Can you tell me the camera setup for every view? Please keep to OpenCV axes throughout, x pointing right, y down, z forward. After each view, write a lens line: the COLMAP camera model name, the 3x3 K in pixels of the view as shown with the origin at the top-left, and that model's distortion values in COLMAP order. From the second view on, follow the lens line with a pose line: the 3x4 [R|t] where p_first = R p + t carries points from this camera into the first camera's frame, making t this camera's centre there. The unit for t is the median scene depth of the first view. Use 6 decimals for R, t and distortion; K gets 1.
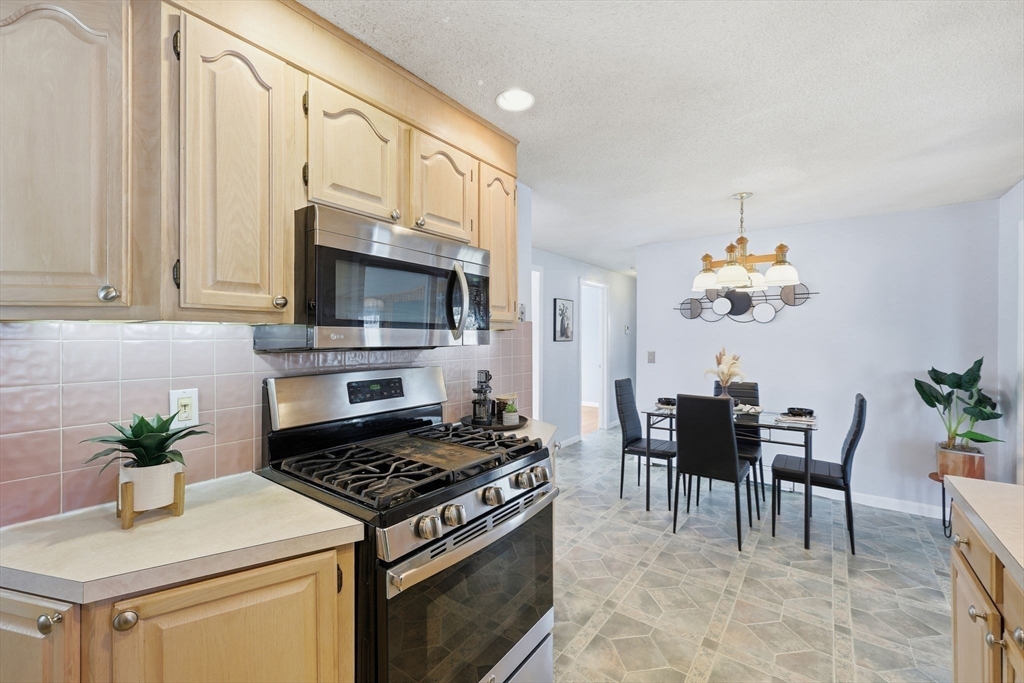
lens RADIAL K [[414.1, 0, 511.0], [0, 414.1, 339.5], [0, 0, 1]] dist [-0.002347, 0.000131]
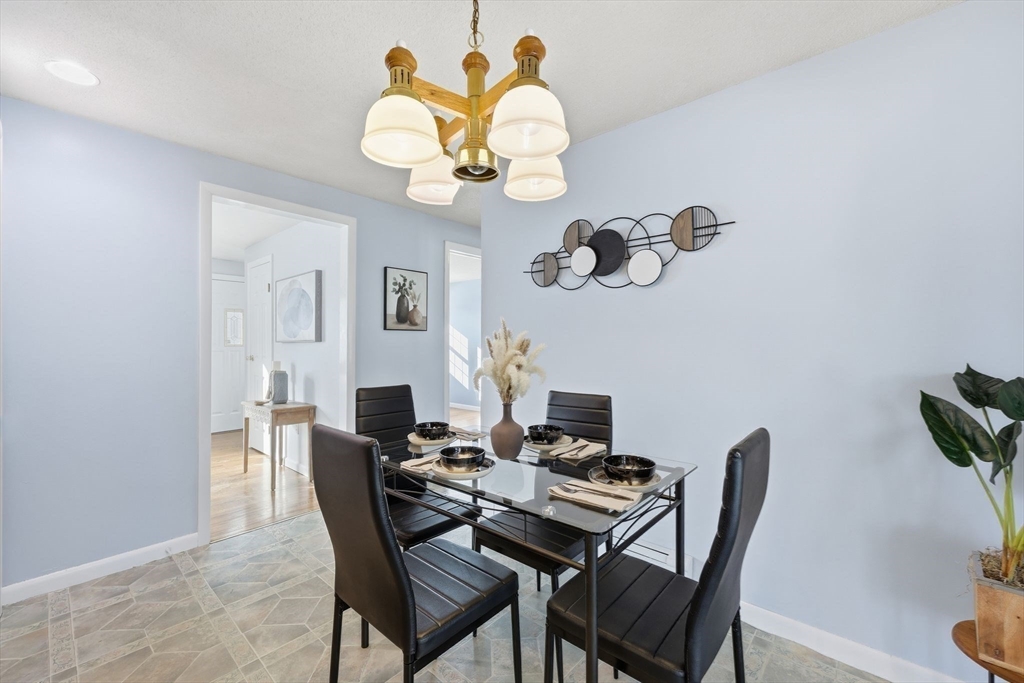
lens RADIAL K [[414.1, 0, 511.0], [0, 414.1, 339.5], [0, 0, 1]] dist [-0.002347, 0.000131]
pose [[0.997082, 0.000574, -0.076332, 0.483248], [-0.001625, 0.999905, -0.013711, 0.038976], [0.076317, 0.013795, 0.996988, 0.445604]]
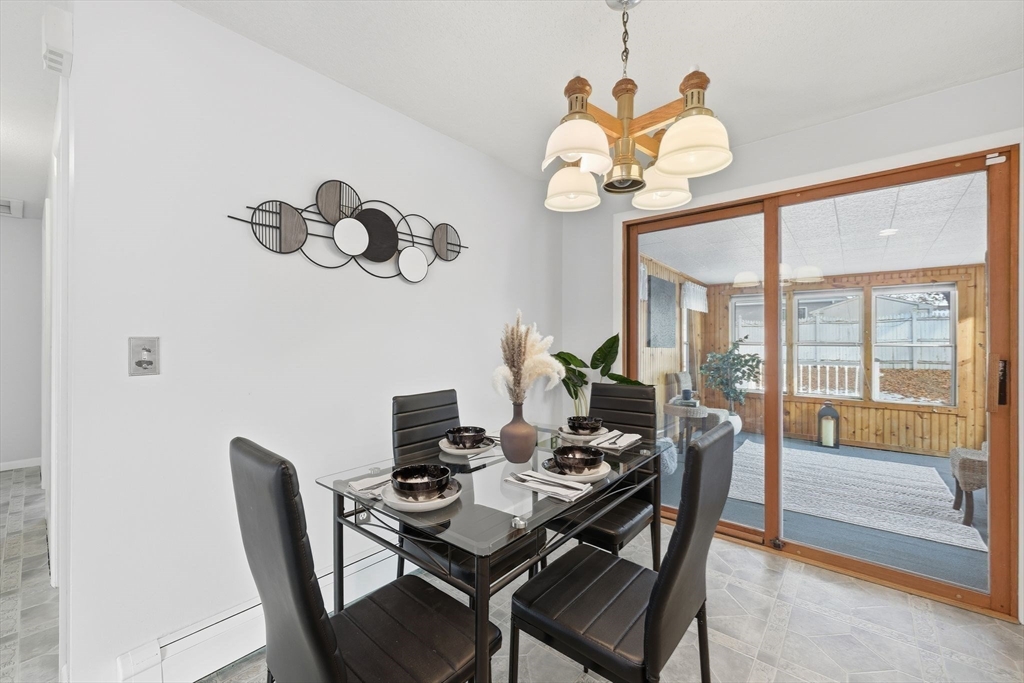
lens RADIAL K [[400.6, 0, 506.5], [0, 400.6, 339.0], [0, 0, 1]] dist [0.000684, 0.000042]
pose [[0.088809, -0.001337, 0.996048, 0.078220], [0.005530, 0.999984, 0.000849, 0.037857], [-0.996033, 0.005433, 0.088815, 0.837403]]
